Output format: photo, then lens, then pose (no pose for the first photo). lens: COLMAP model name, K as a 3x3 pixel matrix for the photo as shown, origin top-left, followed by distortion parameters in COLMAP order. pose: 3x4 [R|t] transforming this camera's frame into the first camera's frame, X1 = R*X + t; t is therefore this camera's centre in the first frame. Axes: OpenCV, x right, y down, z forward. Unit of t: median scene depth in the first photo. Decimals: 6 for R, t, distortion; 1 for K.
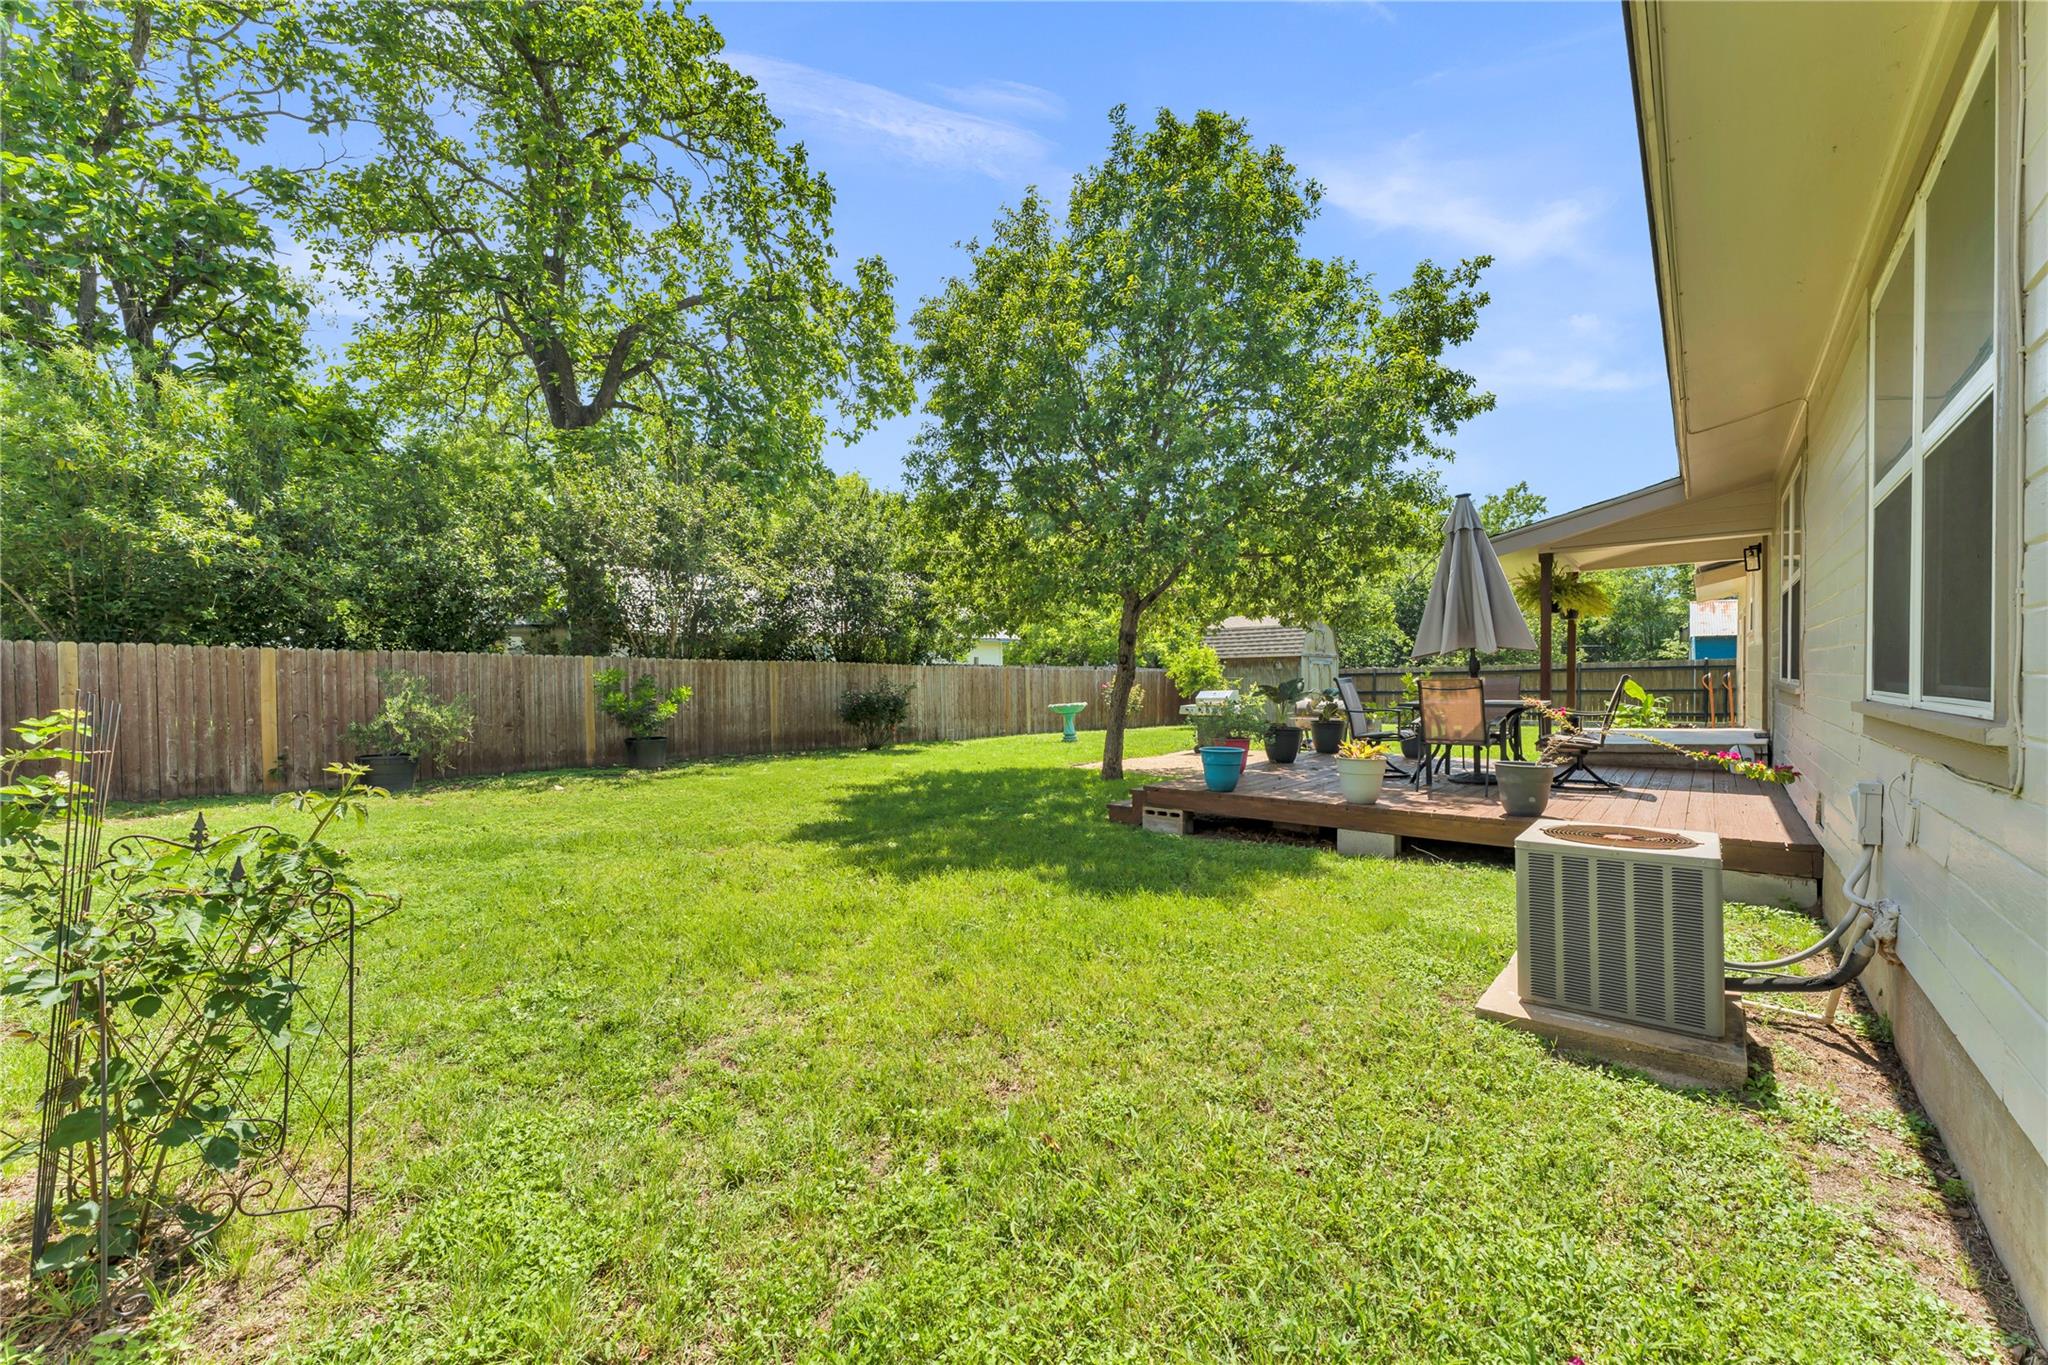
lens RADIAL K [[803.3, 0, 1032.1], [0, 803.3, 689.7], [0, 0, 1]] dist [-0.003388, 0.000081]
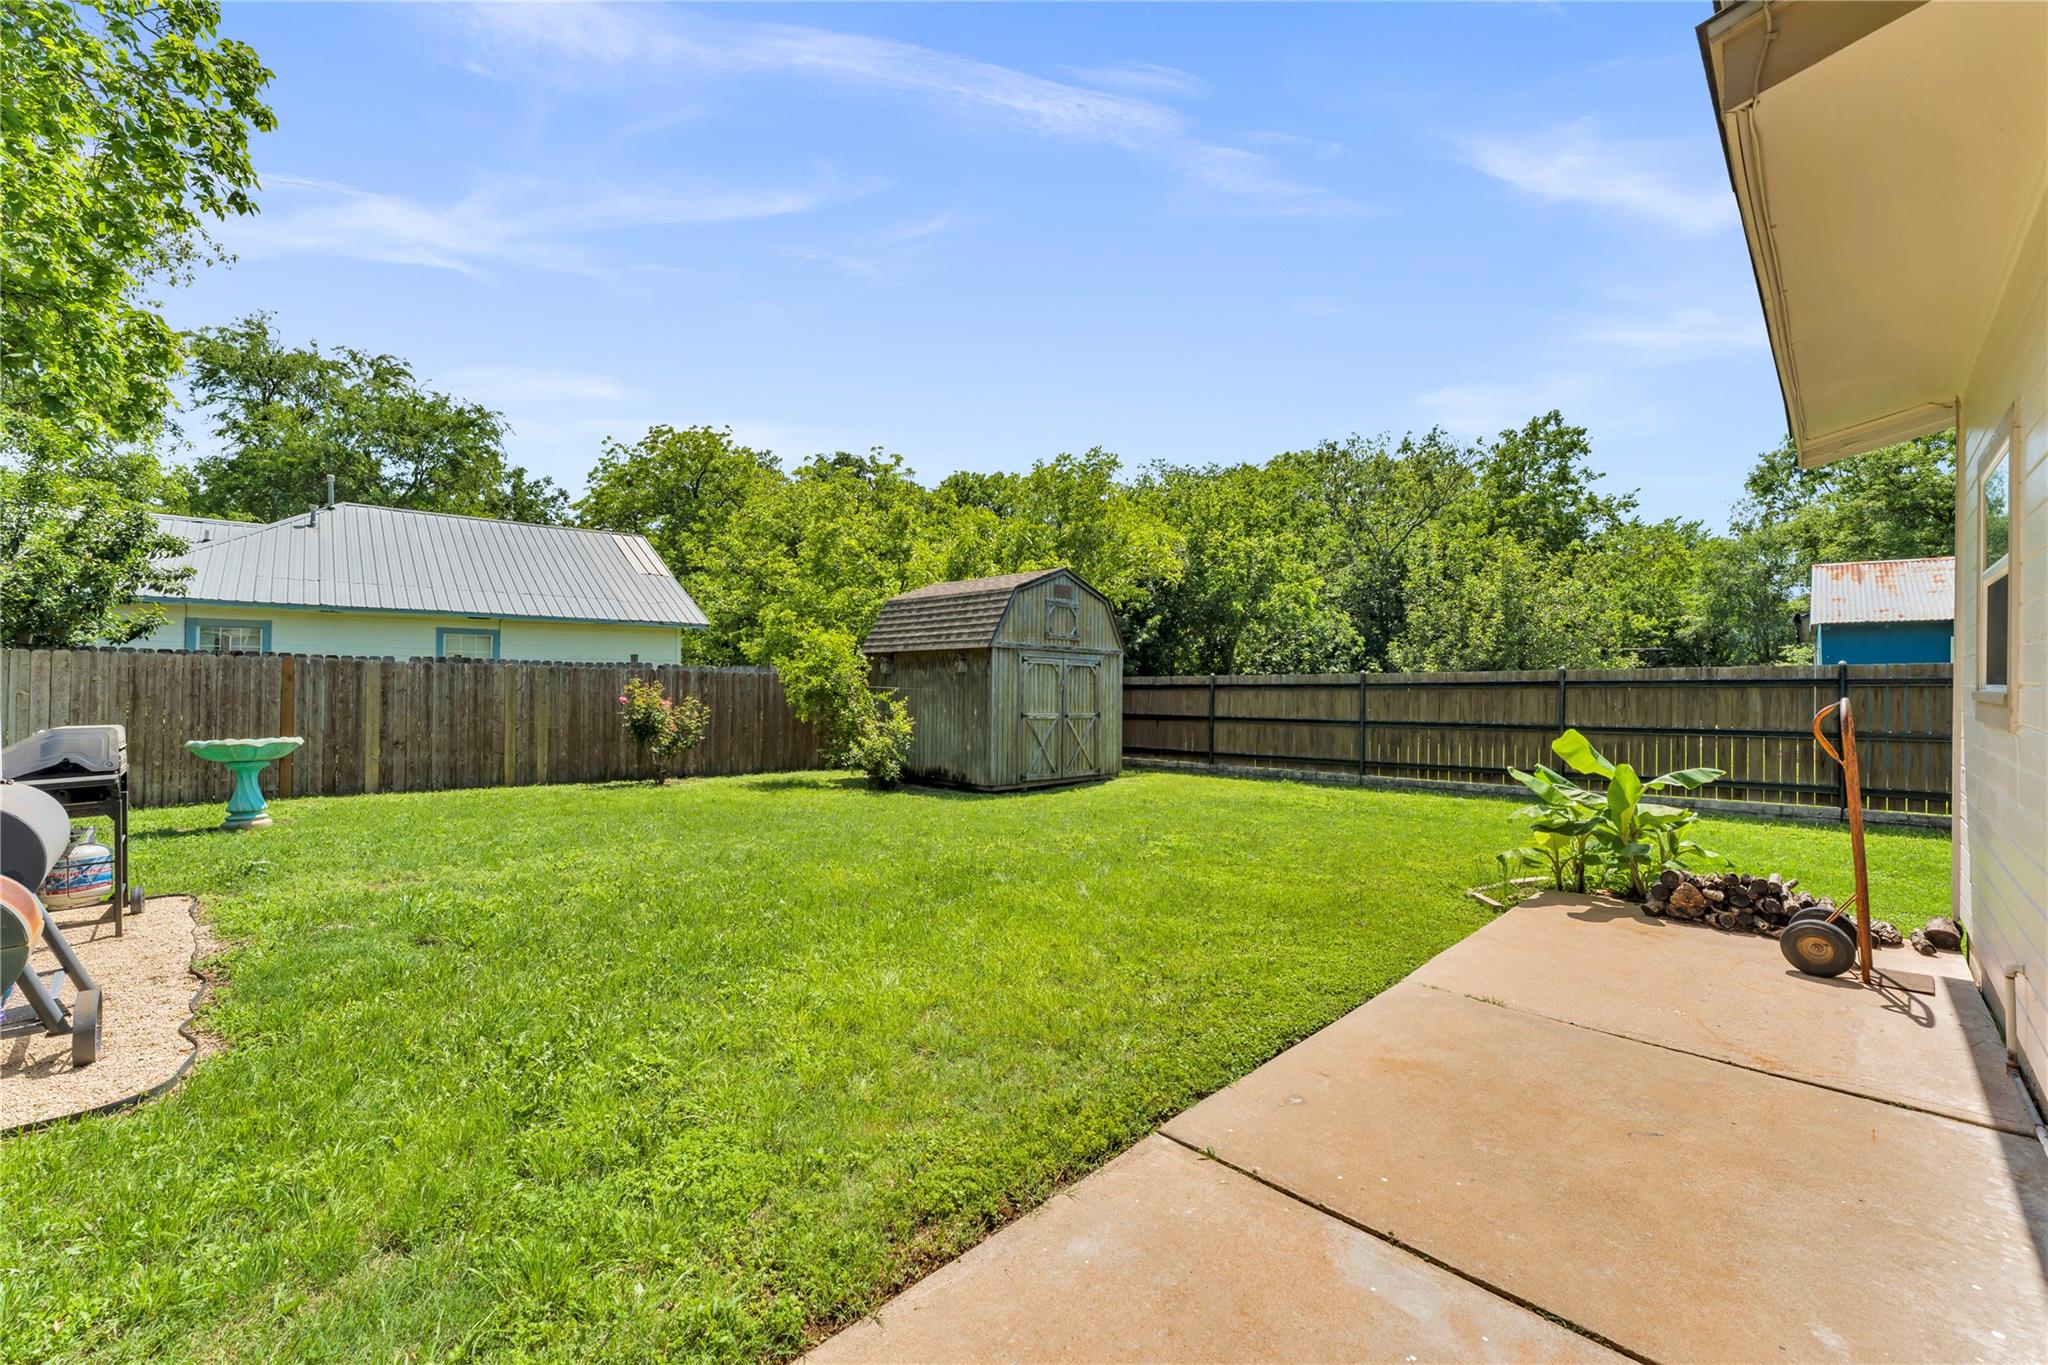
lens RADIAL K [[803.3, 0, 1024.7], [0, 803.3, 682.2], [0, 0, 1]] dist [-0.003388, 0.000081]
pose [[0.995076, 0.017715, -0.097515, 0.369596], [-0.019142, 0.999723, -0.013718, -0.011595], [0.097245, 0.015518, 0.995139, 0.438682]]
